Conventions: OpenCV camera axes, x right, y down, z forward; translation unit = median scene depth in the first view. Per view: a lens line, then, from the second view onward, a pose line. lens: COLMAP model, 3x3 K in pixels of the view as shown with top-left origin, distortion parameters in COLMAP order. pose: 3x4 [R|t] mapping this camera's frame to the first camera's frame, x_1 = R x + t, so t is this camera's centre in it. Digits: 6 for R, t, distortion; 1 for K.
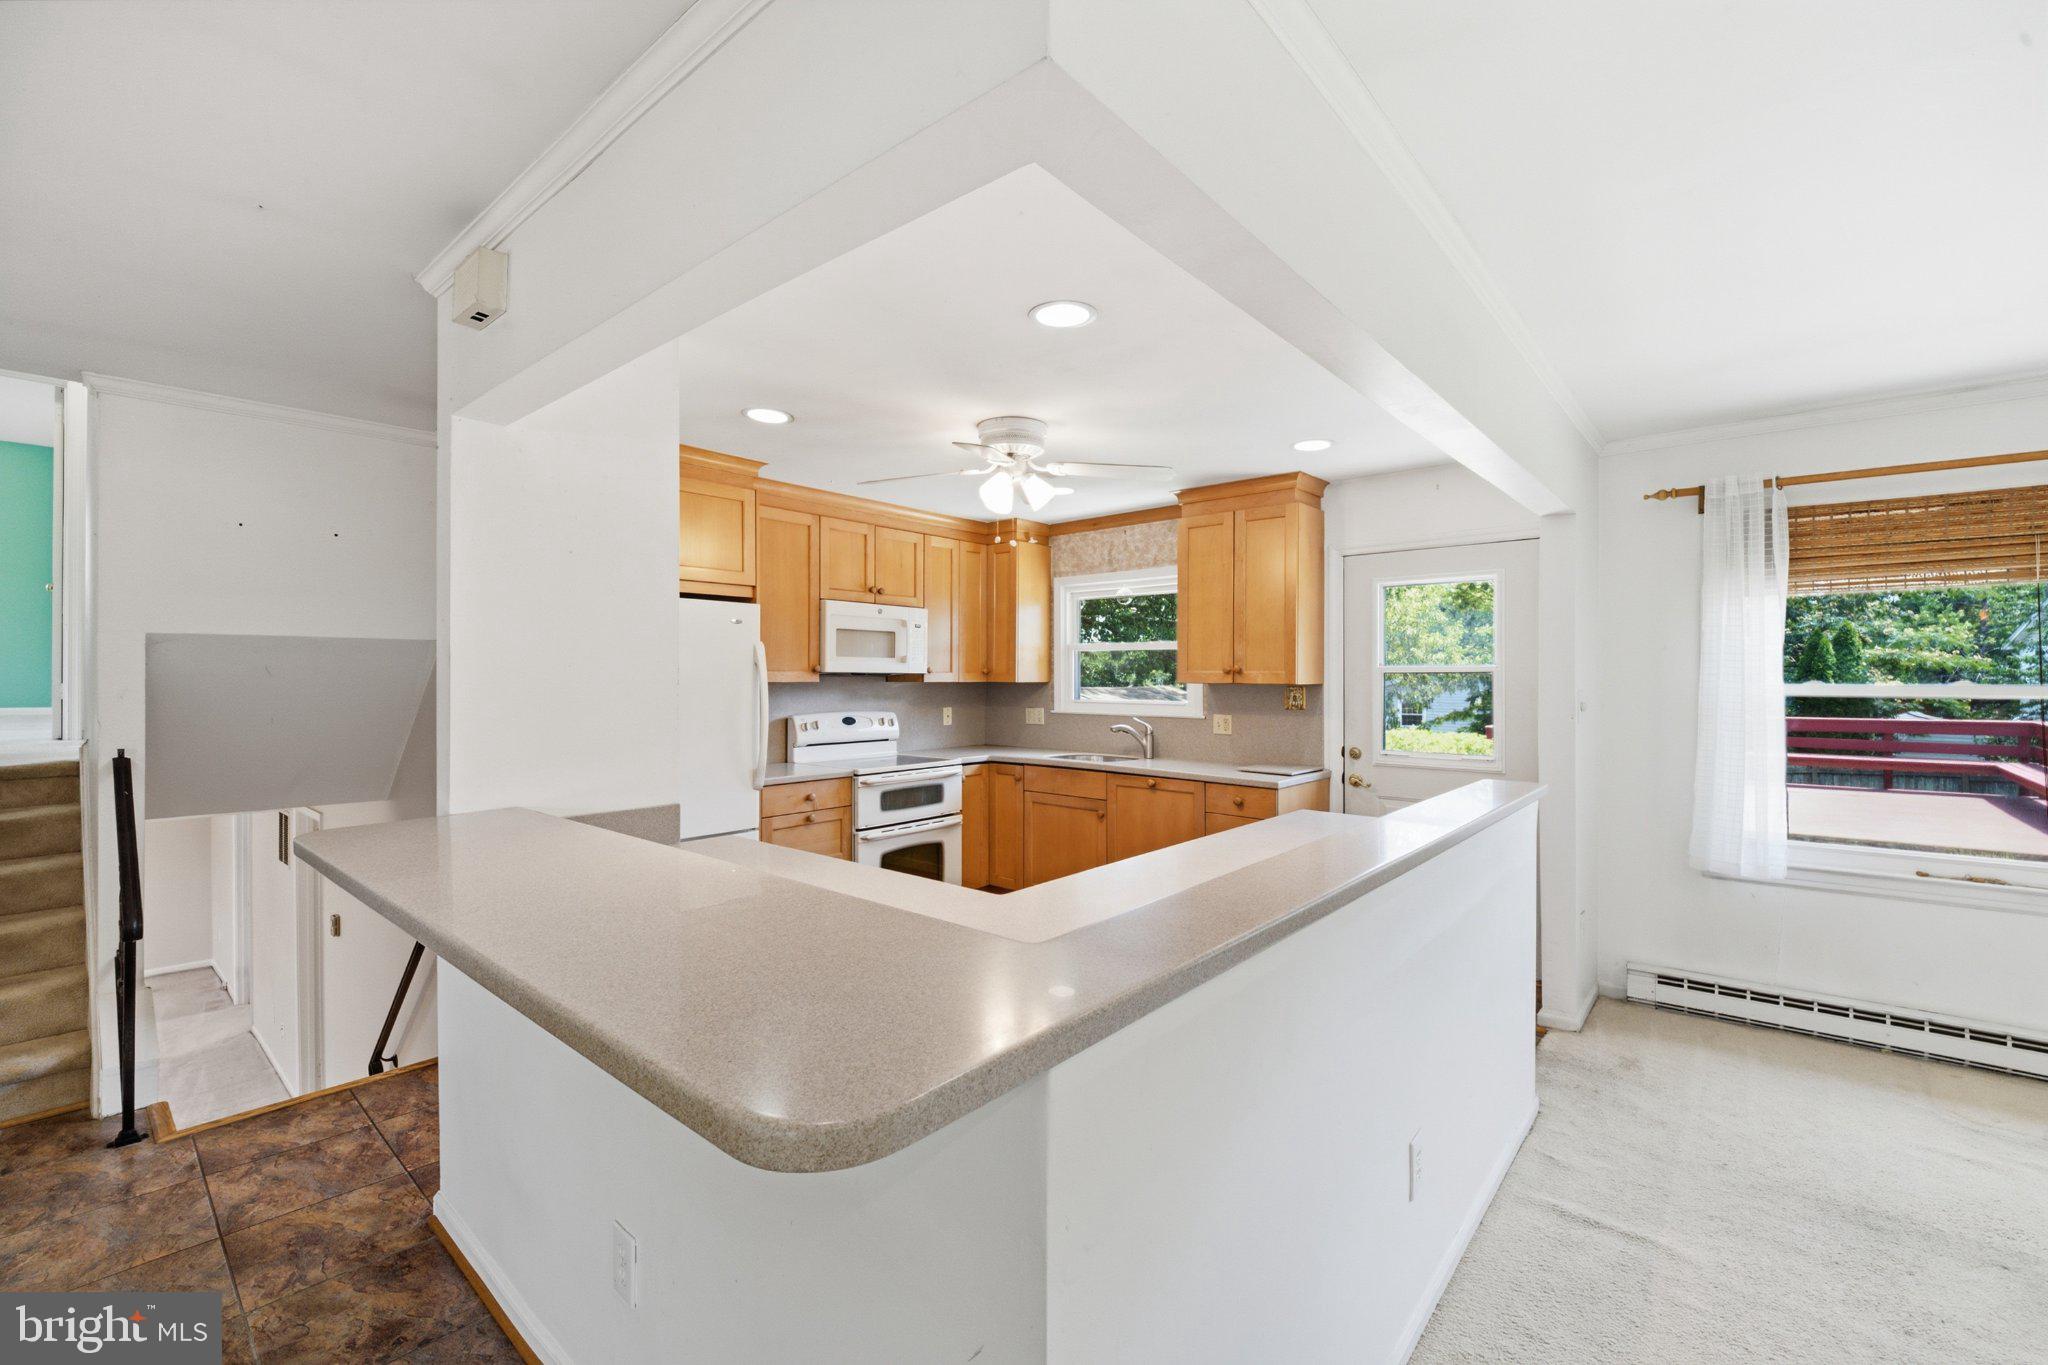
lens RADIAL K [[833.3, 0, 1020.7], [0, 833.3, 683.1], [0, 0, 1]] dist [-0.007876, 0.000182]
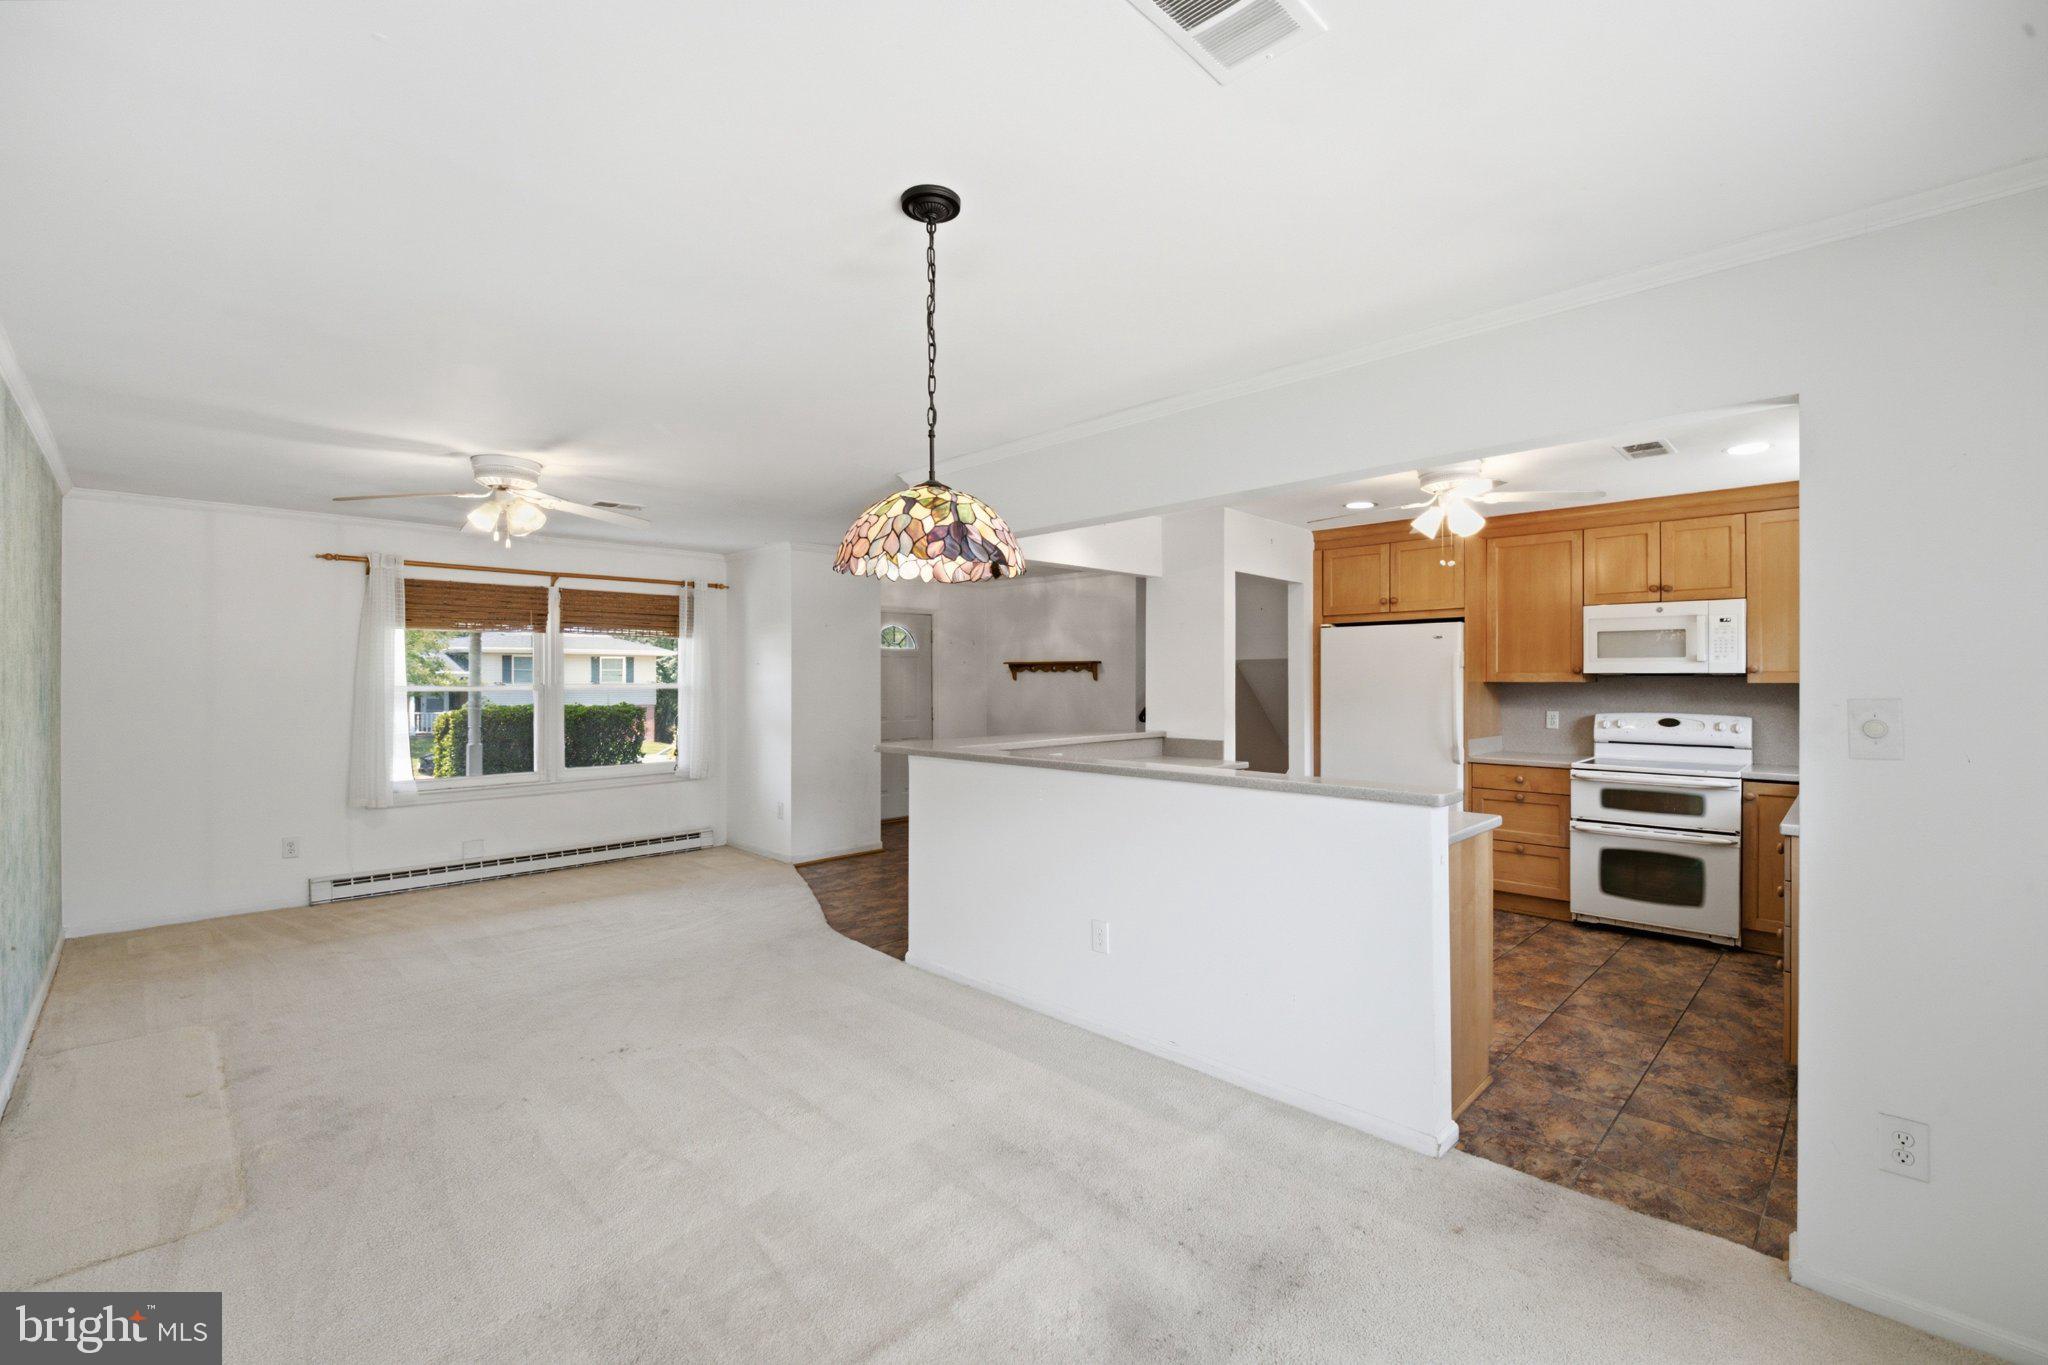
lens RADIAL K [[833.3, 0, 1020.2], [0, 833.3, 682.7], [0, 0, 1]] dist [-0.007876, 0.000182]
pose [[-0.066089, 0.000175, -0.997814, 0.852852], [-0.001505, 0.999999, 0.000275, -0.000377], [0.997813, 0.001520, -0.066089, 0.324266]]
